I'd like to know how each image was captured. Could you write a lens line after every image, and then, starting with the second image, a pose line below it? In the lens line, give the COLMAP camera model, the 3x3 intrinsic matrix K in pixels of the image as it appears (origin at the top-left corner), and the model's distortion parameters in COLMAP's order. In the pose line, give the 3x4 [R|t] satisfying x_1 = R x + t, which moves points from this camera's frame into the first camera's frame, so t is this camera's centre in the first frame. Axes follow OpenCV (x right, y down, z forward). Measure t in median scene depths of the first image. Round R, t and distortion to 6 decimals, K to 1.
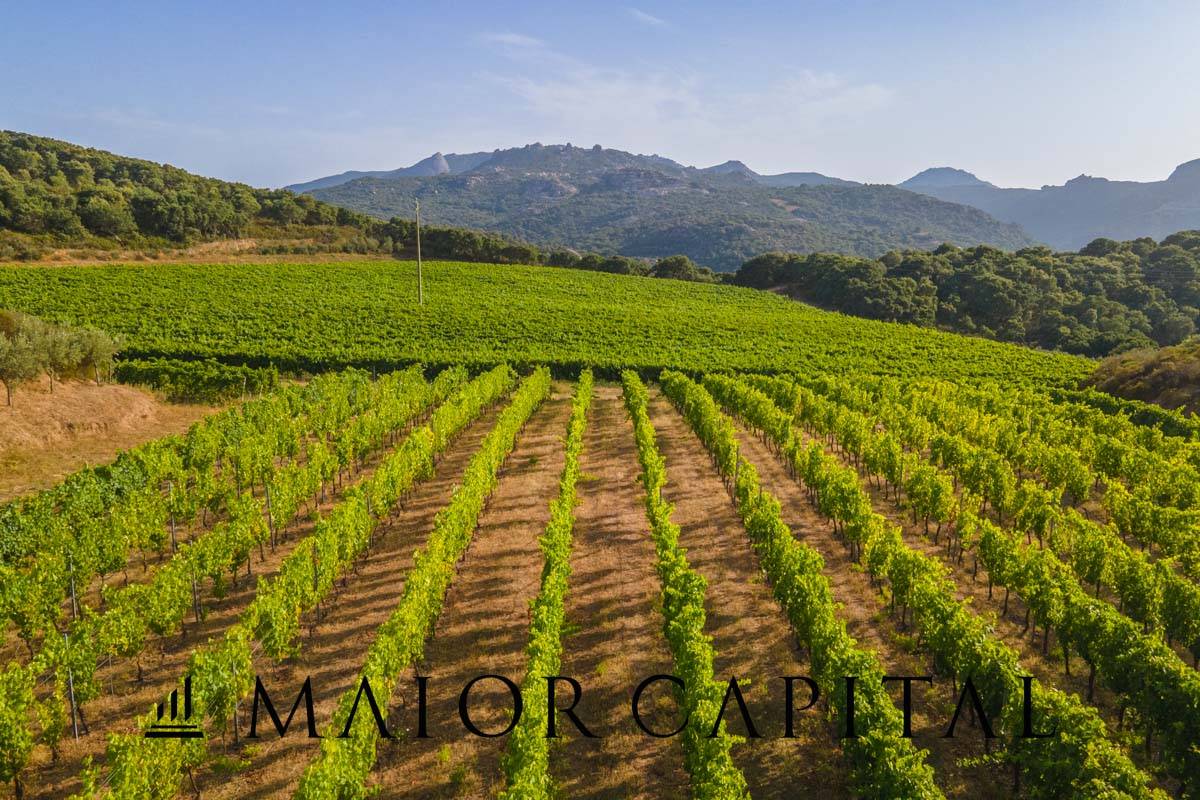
lens RADIAL K [[1038.4, 0, 600.0], [0, 1038.4, 400.0], [0, 0, 1]] dist [-0.000870, 0.080091]
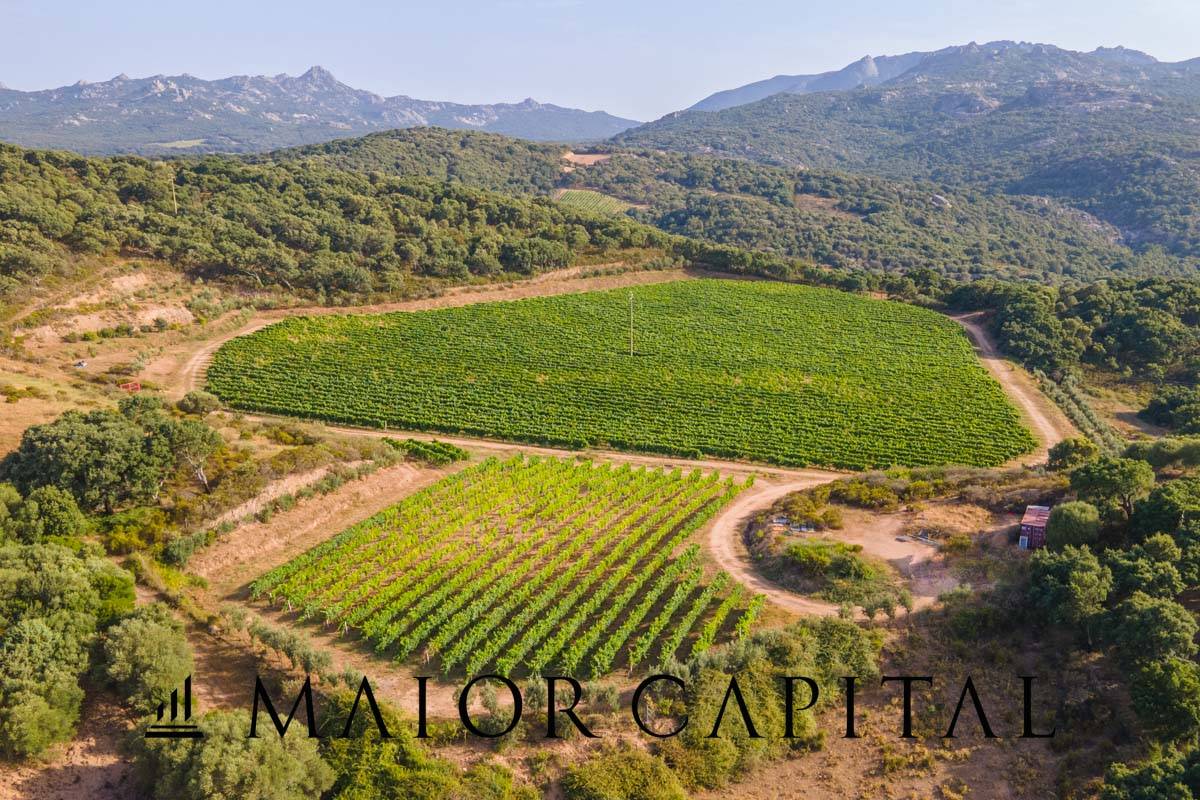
lens RADIAL K [[1034.4, 0, 600.0], [0, 1034.4, 400.0], [0, 0, 1]] dist [0.034581, -0.010175]
pose [[0.921751, 0.090563, -0.377060, 0.245574], [-0.055653, 0.993175, 0.102496, -0.113192], [0.383769, -0.073491, 0.920500, -0.321388]]
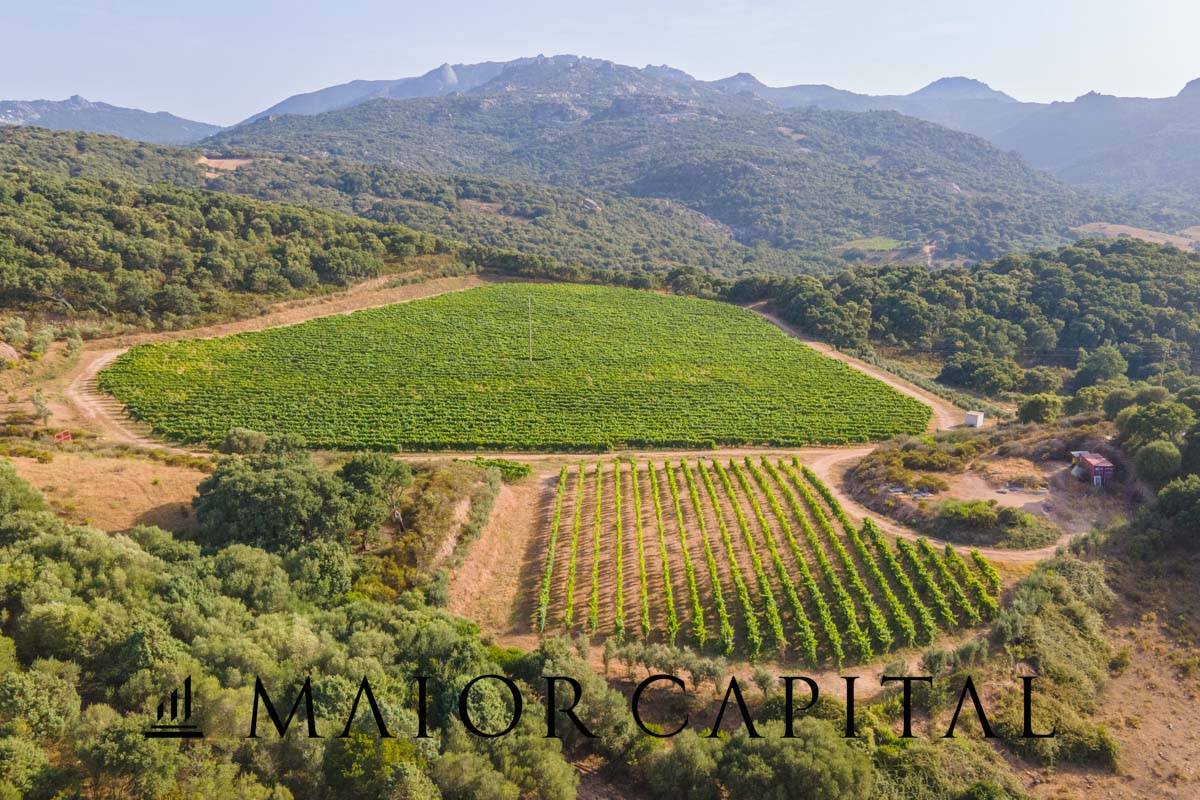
lens RADIAL K [[1034.4, 0, 600.0], [0, 1034.4, 400.0], [0, 0, 1]] dist [0.034581, -0.010175]
pose [[0.999976, 0.002241, -0.006631, -0.031782], [-0.001658, 0.996238, 0.086639, -0.103882], [0.006800, -0.086626, 0.996218, -0.387337]]
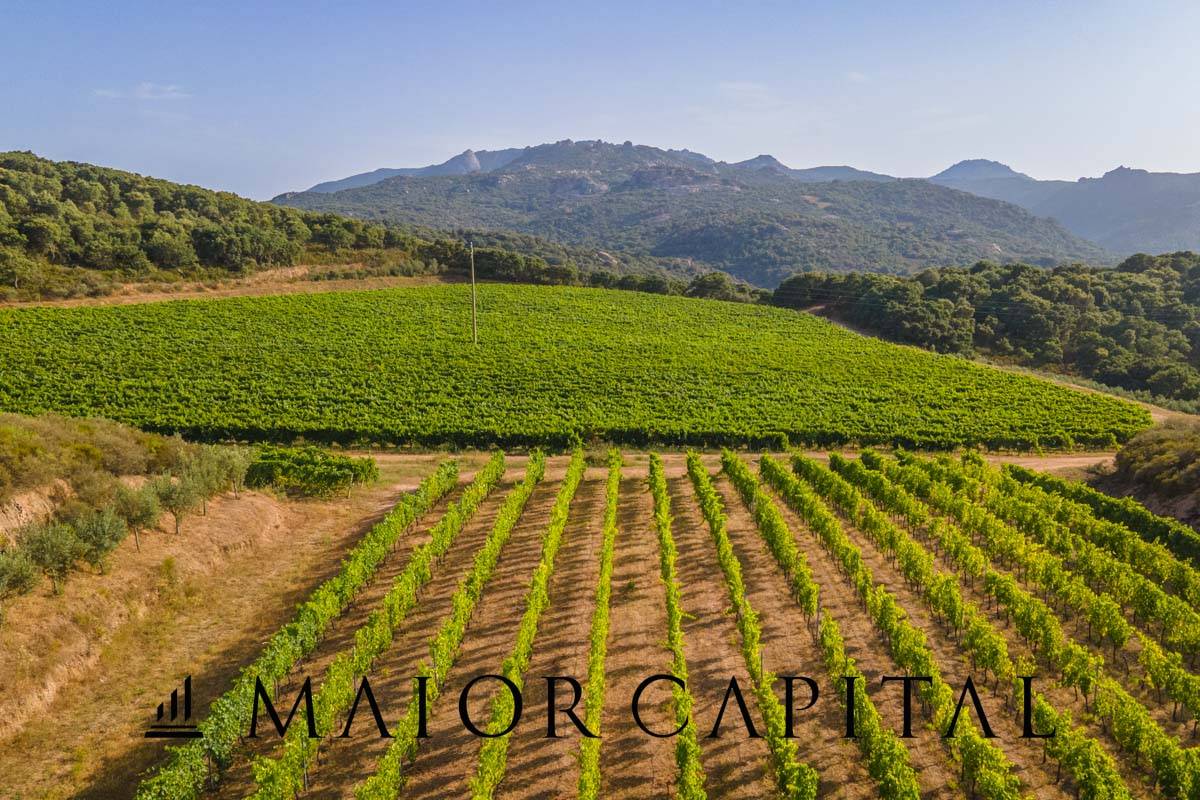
lens RADIAL K [[1038.4, 0, 600.0], [0, 1038.4, 400.0], [0, 0, 1]] dist [-0.000870, 0.080091]
pose [[0.999569, -0.002286, -0.029257, -0.010530], [0.002435, 0.999984, 0.005059, -0.024606], [0.029245, -0.005128, 0.999559, -0.022744]]
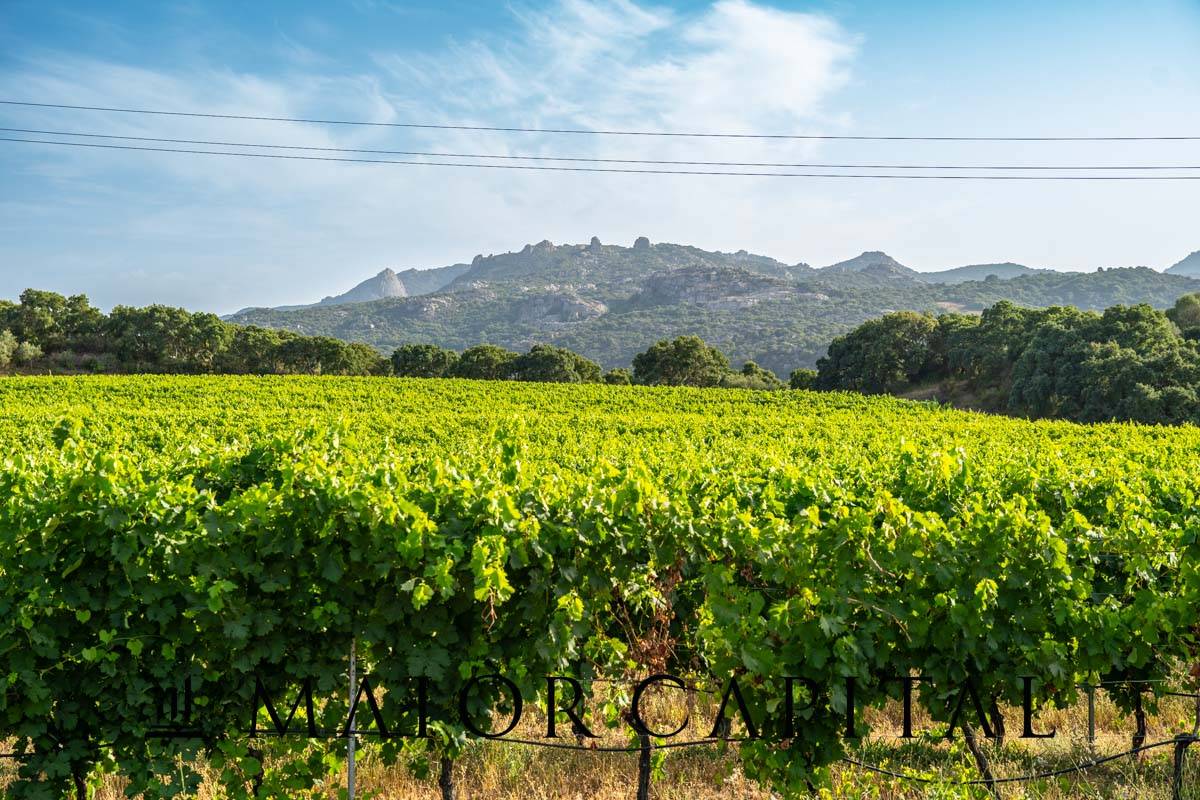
lens RADIAL K [[1722.9, 0, 600.0], [0, 1722.9, 400.0], [0, 0, 1]] dist [0.030322, 0.911463]
pose [[0.997625, -0.058035, -0.037101, 0.073640], [0.051757, 0.986996, -0.152185, -0.006544], [0.045451, 0.149903, 0.987655, 0.325209]]
